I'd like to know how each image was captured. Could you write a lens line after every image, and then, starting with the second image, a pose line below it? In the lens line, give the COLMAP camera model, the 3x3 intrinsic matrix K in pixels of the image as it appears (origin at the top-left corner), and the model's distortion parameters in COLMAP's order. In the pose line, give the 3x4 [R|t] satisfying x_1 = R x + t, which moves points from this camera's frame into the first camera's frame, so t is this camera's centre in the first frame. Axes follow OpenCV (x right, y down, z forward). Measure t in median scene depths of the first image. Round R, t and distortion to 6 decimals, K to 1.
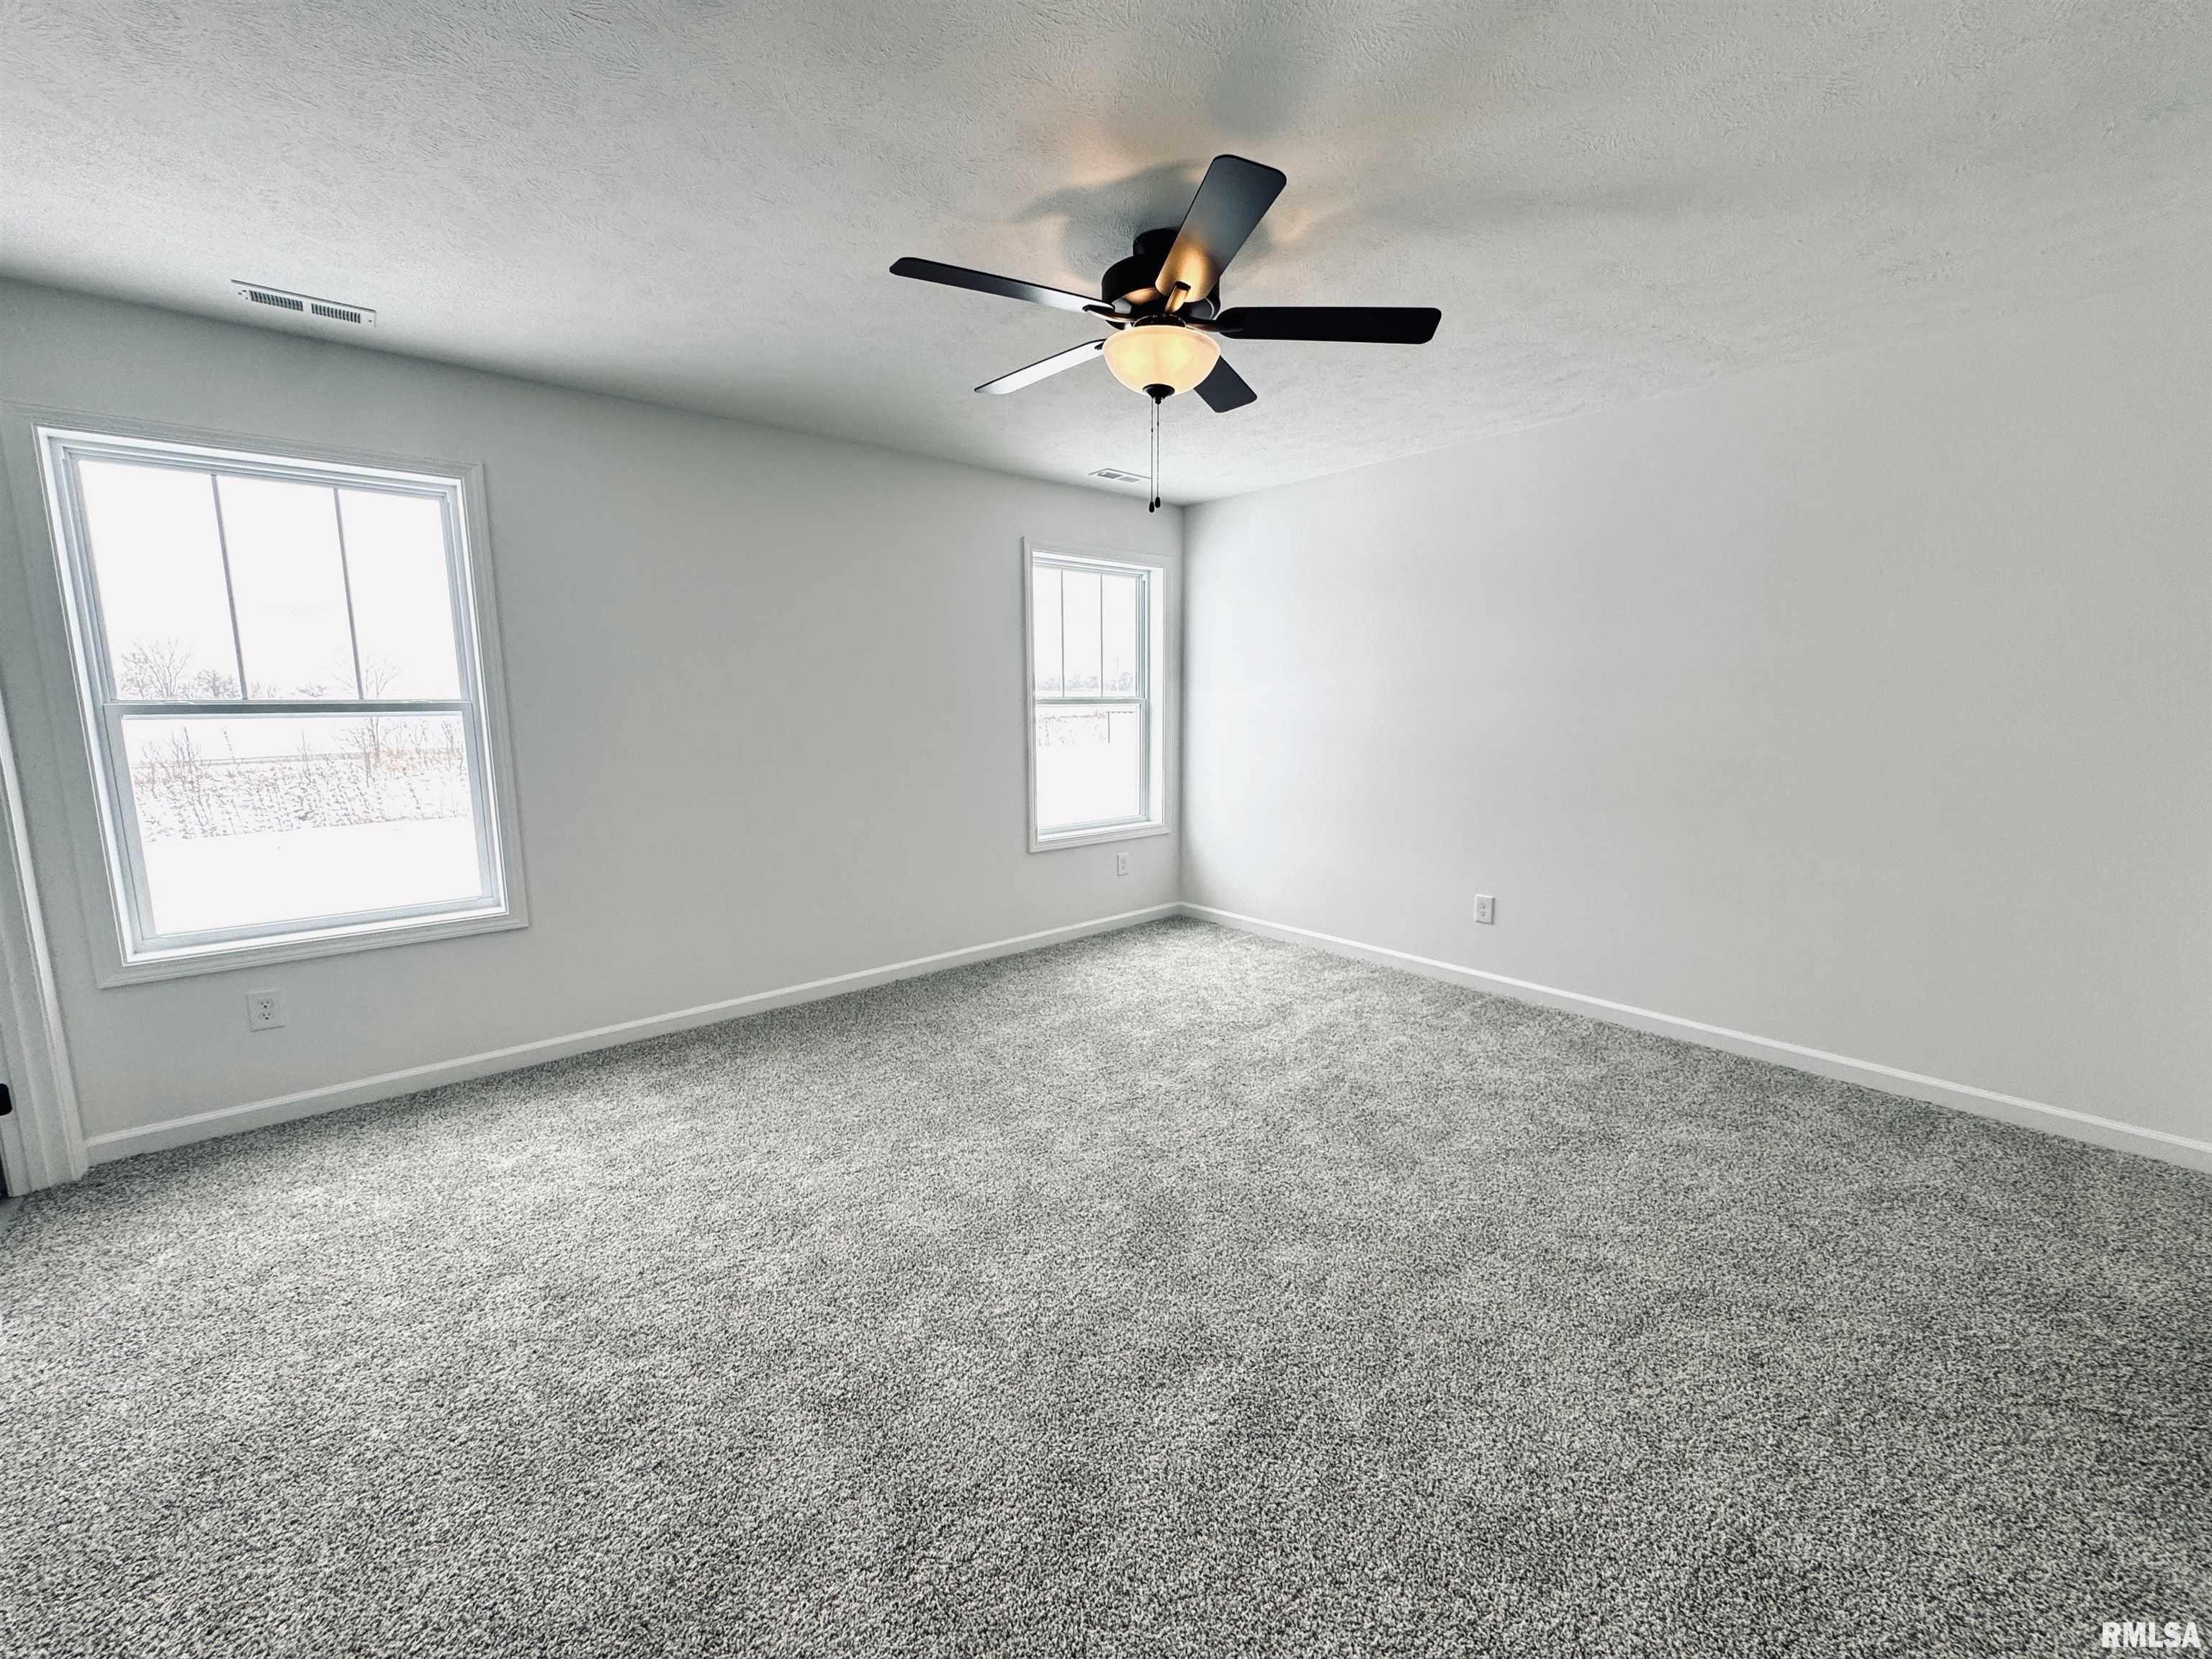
lens RADIAL K [[881.0, 0, 1106.0], [0, 881.0, 829.5], [0, 0, 1]] dist [-0.004688, -0.000287]
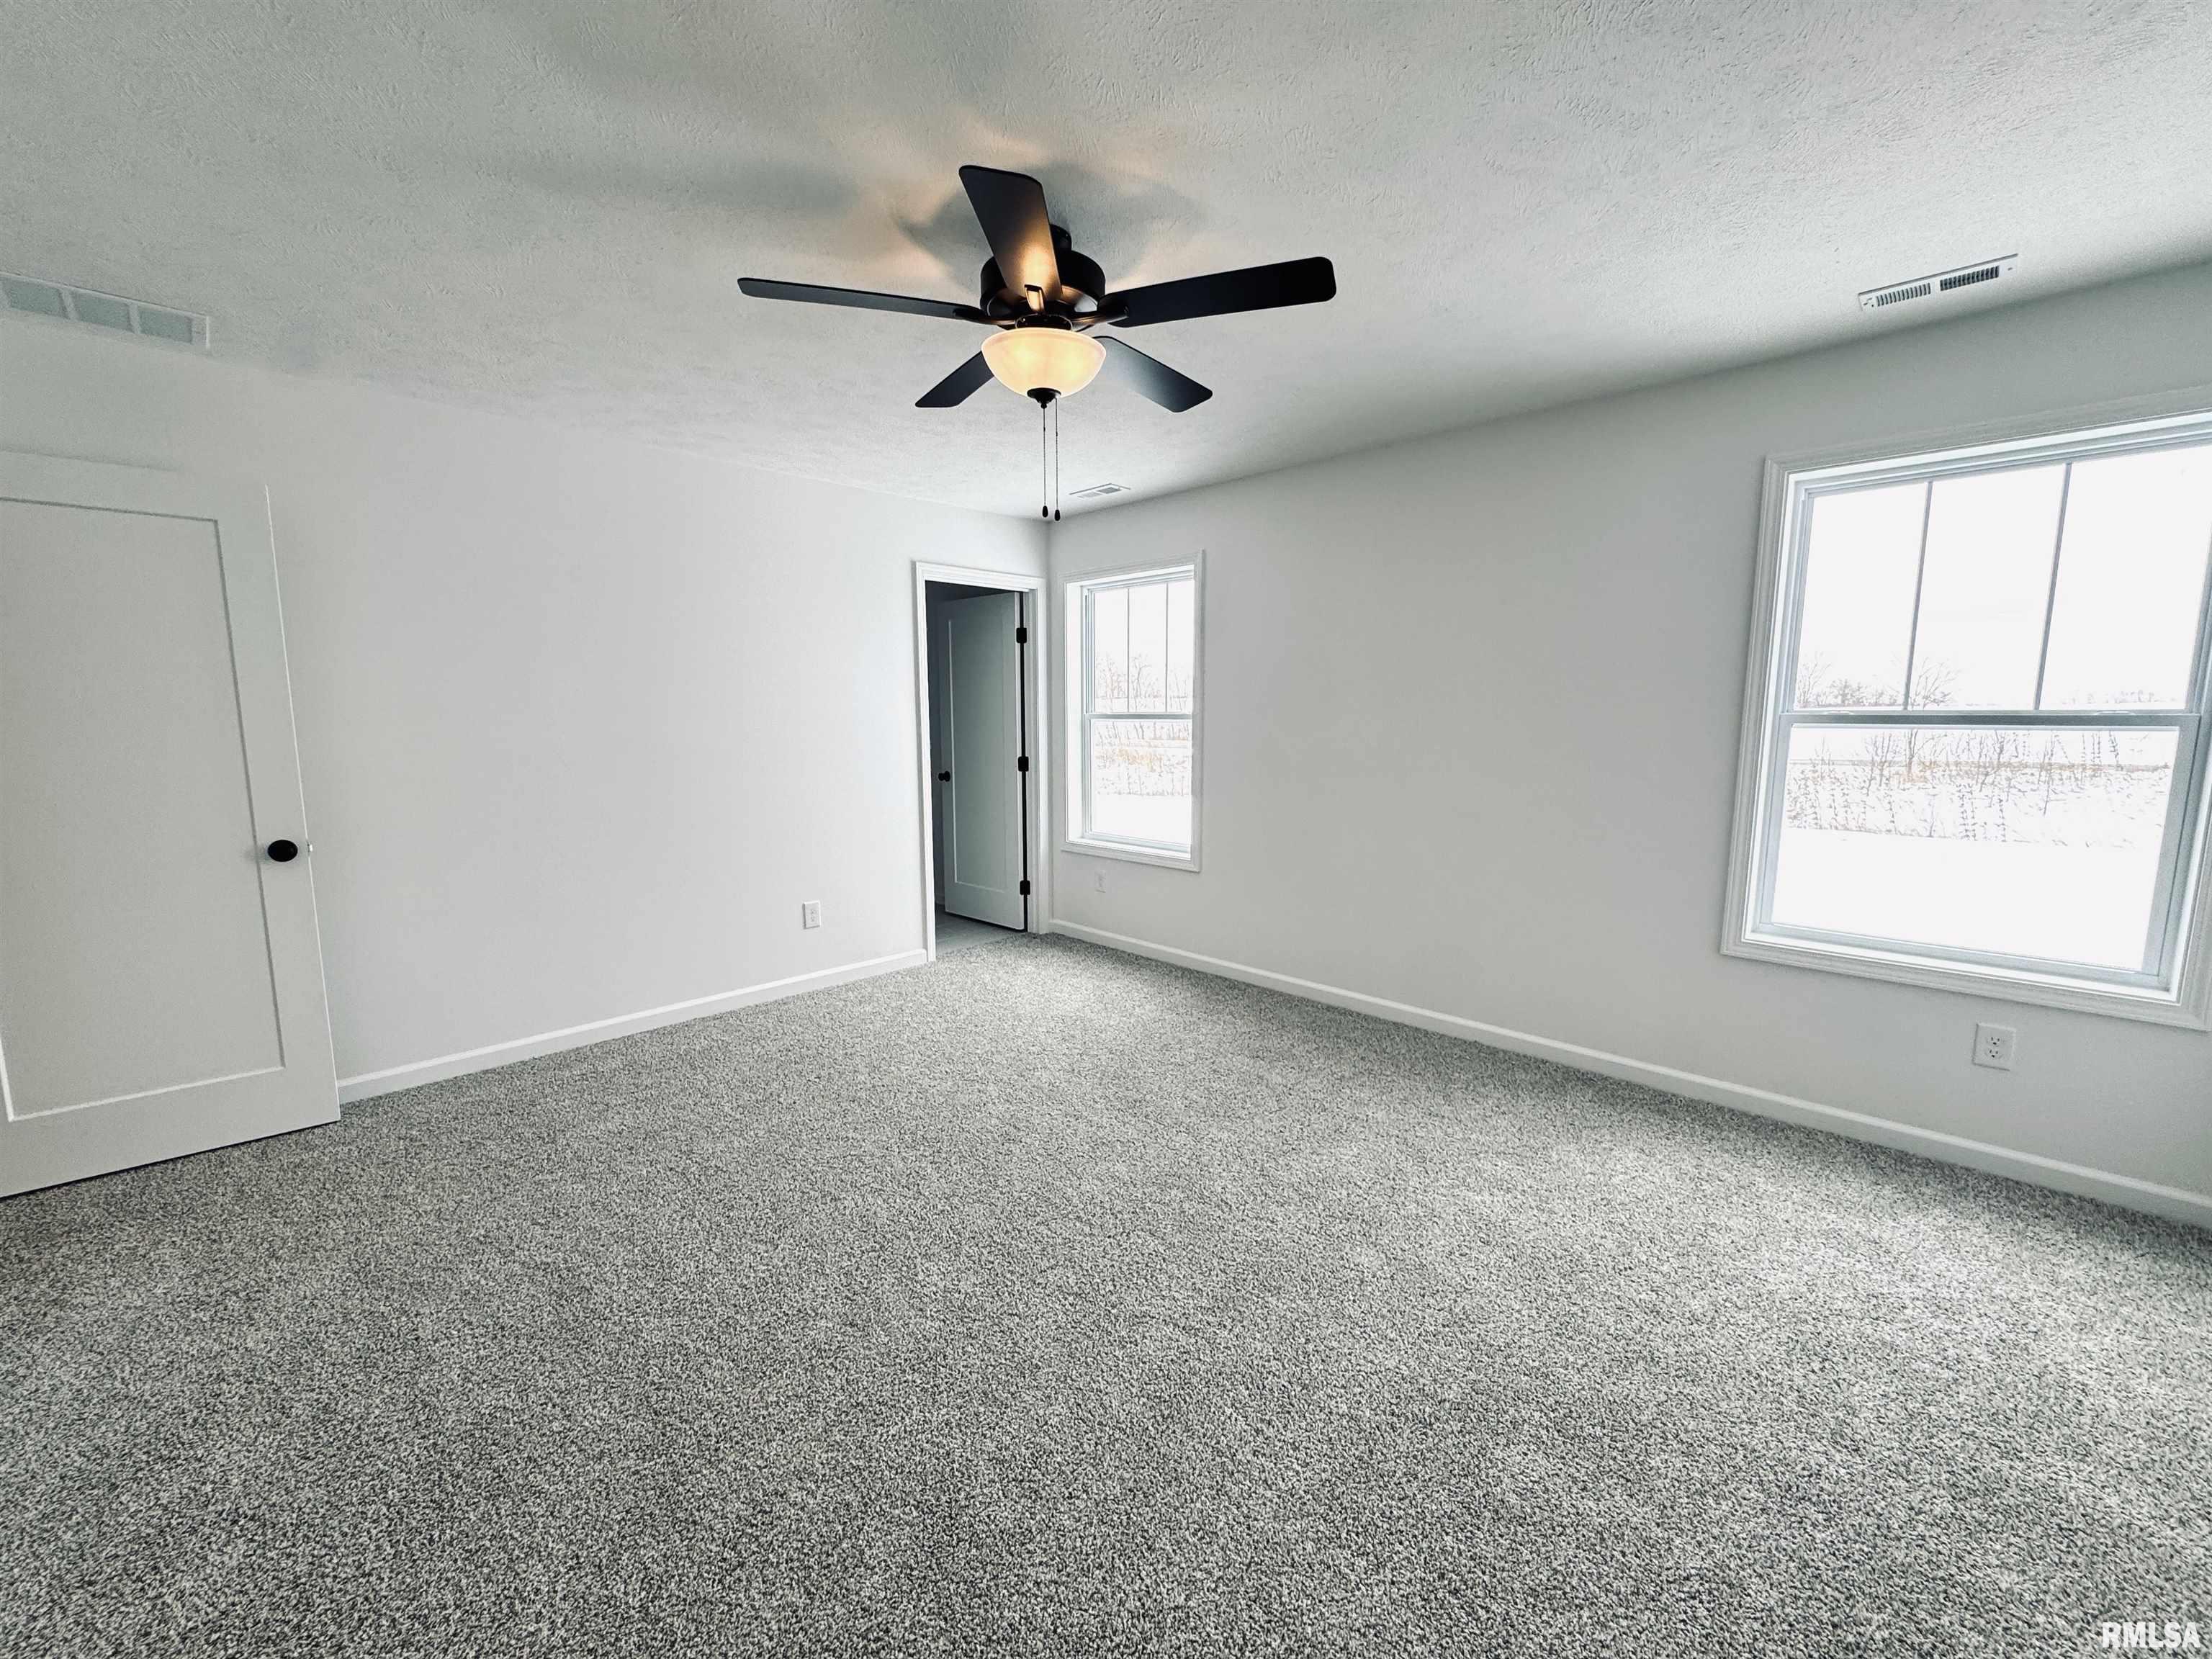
lens RADIAL K [[918.4, 0, 1106.0], [0, 918.4, 829.5], [0, 0, 1]] dist [0.069981, -0.000021]
pose [[0.094118, 0.131676, -0.986815, 0.511305], [-0.156111, 0.980905, 0.115998, -0.067599], [0.983245, 0.143135, 0.112877, 0.448209]]
